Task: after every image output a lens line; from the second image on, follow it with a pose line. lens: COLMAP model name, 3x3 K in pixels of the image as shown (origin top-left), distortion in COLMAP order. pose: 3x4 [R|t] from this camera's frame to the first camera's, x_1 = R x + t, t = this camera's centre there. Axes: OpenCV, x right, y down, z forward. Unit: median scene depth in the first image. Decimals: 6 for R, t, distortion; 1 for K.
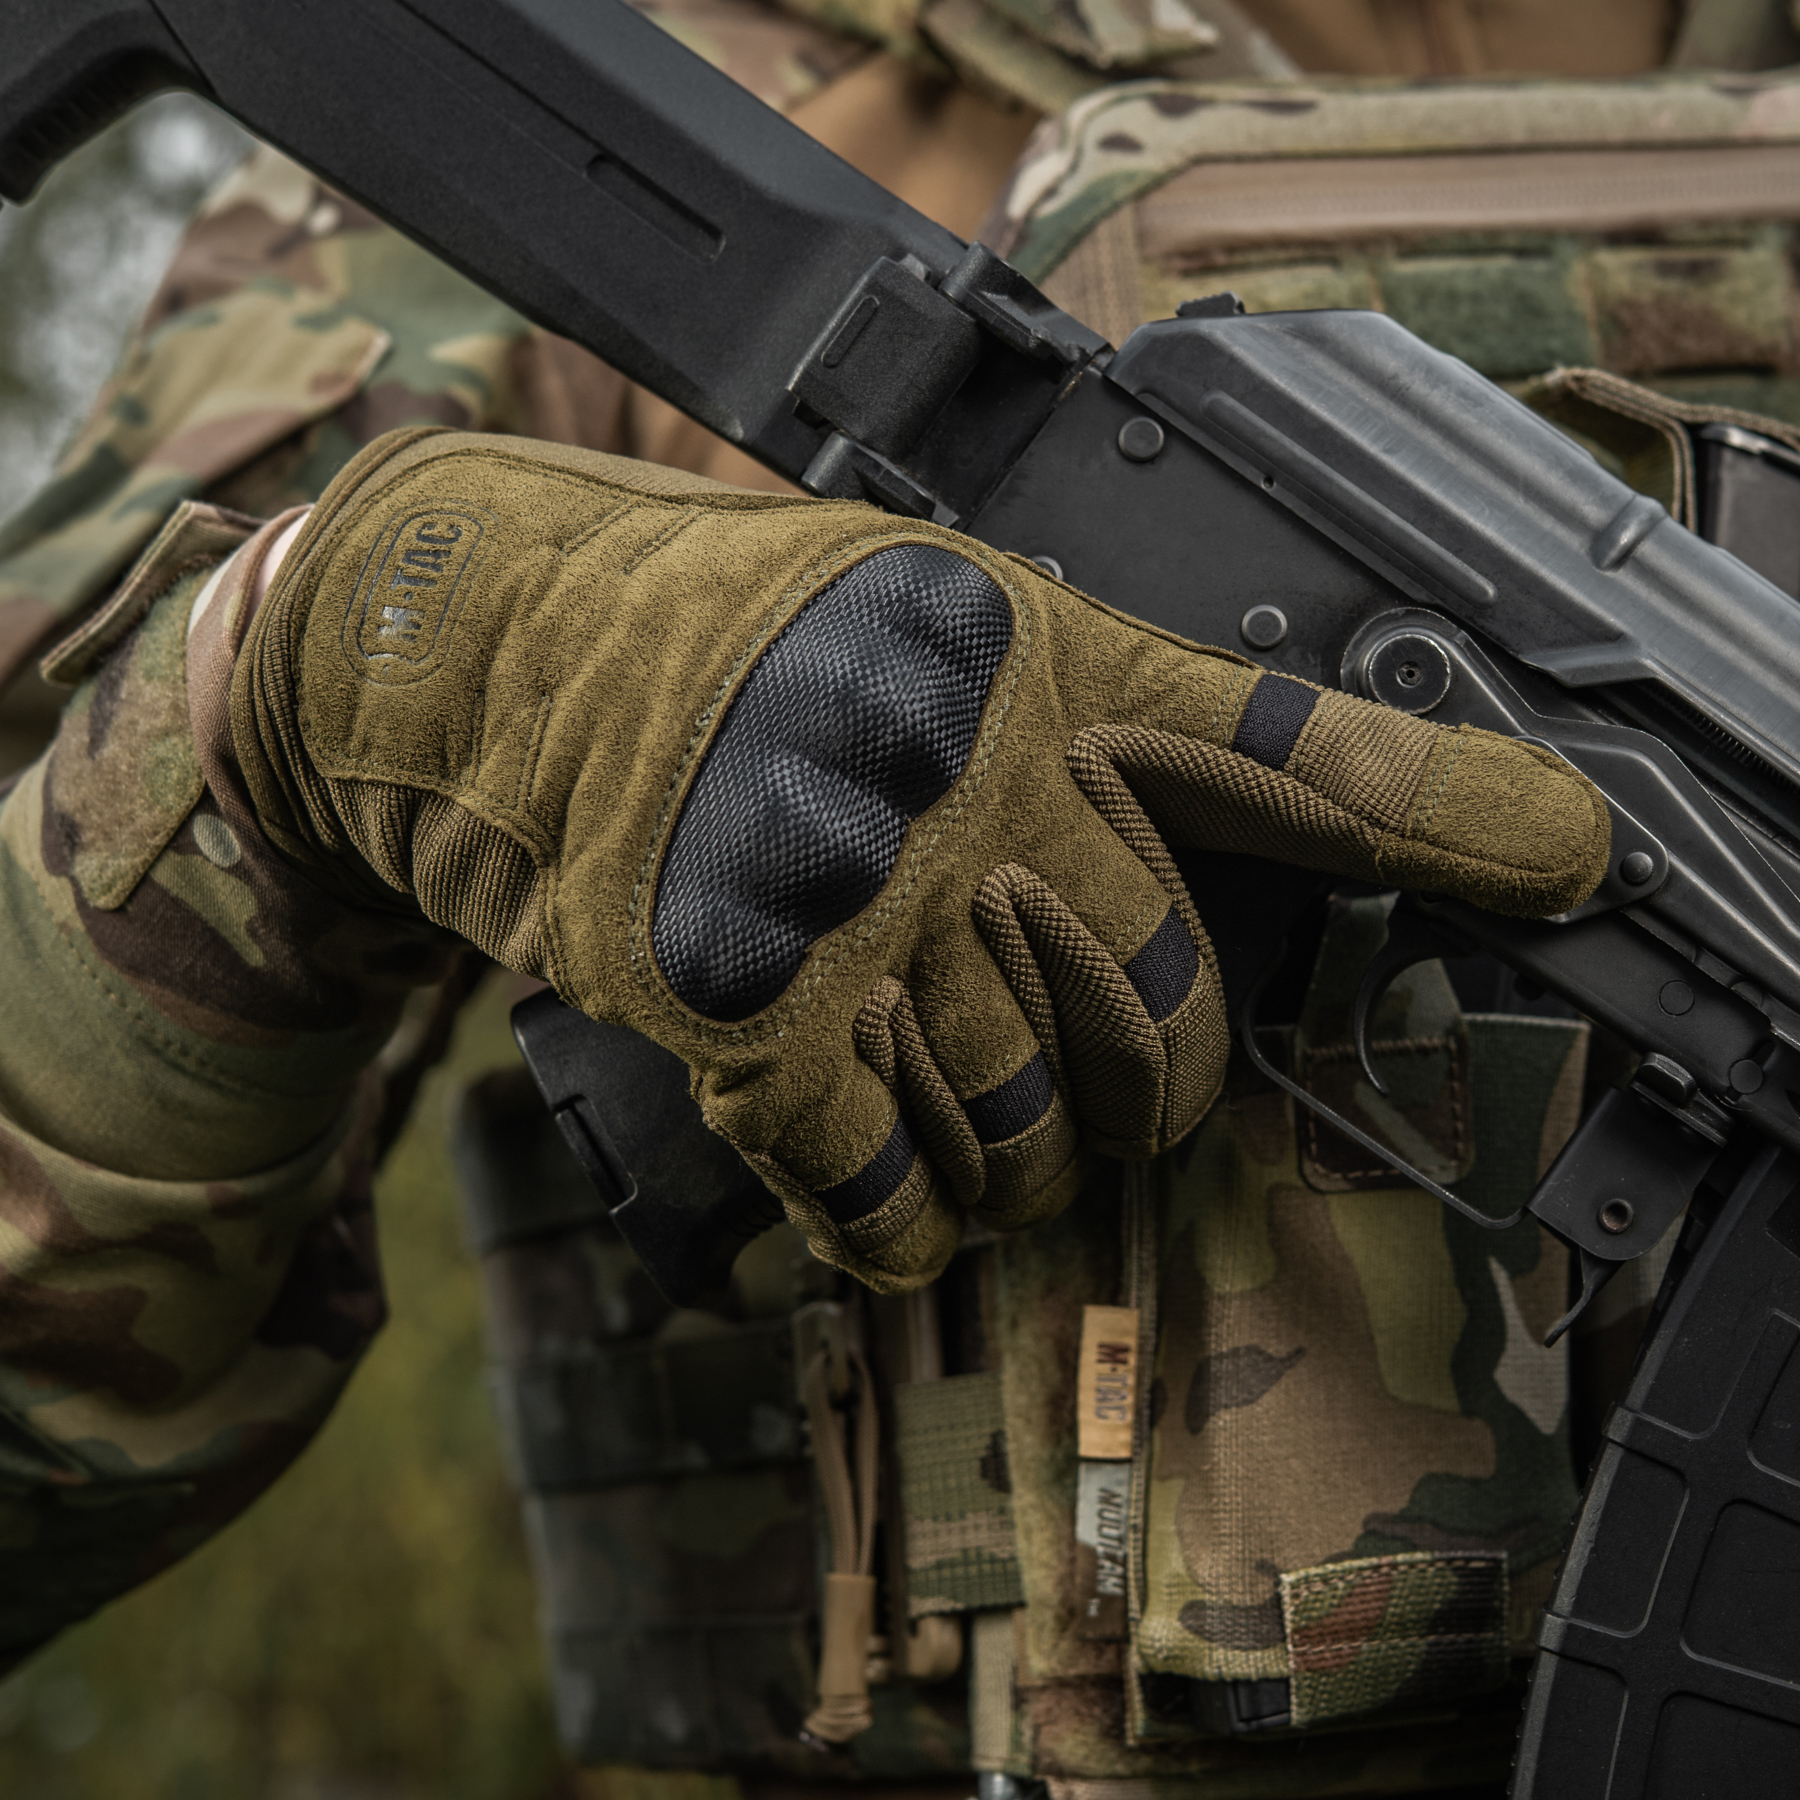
lens RADIAL K [[5027.2, 0, 974.5], [0, 5027.2, 1103.2], [0, 0, 1]] dist [0.006951, 0.450335]
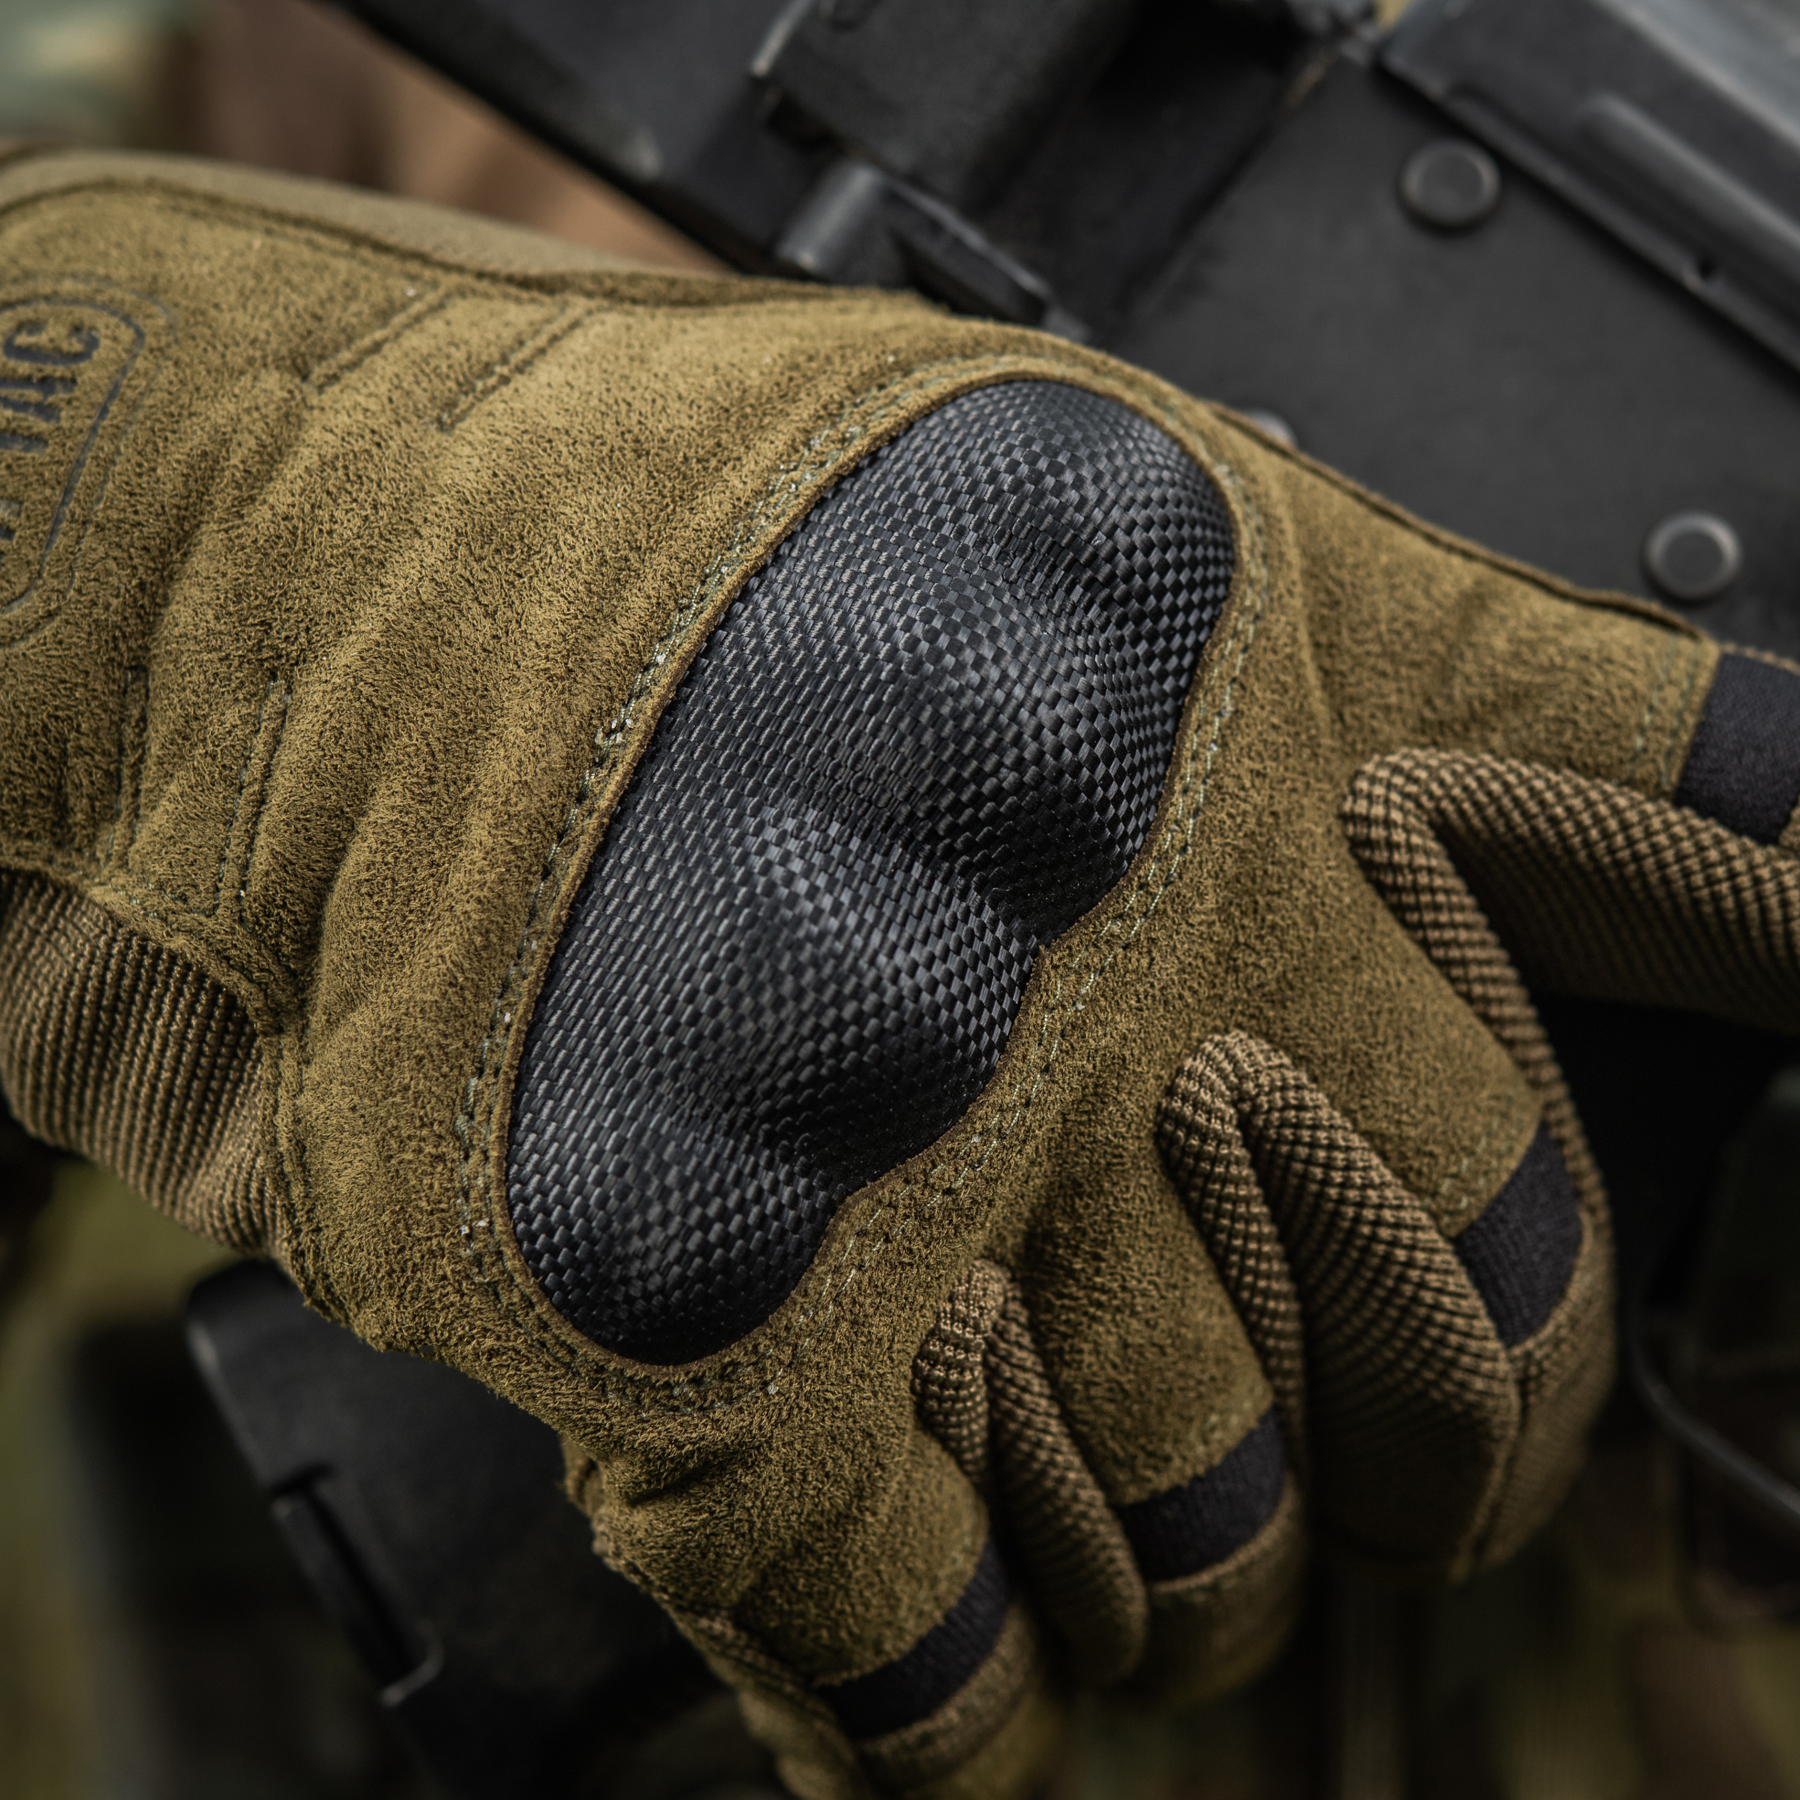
lens RADIAL K [[5027.2, 0, 974.5], [0, 5027.2, 1103.2], [0, 0, 1]] dist [0.006951, 0.450335]
pose [[0.995948, 0.002695, 0.089885, -0.061731], [-0.003076, 0.999987, 0.004097, -0.042477], [-0.089873, -0.004357, 0.995944, 0.511891]]
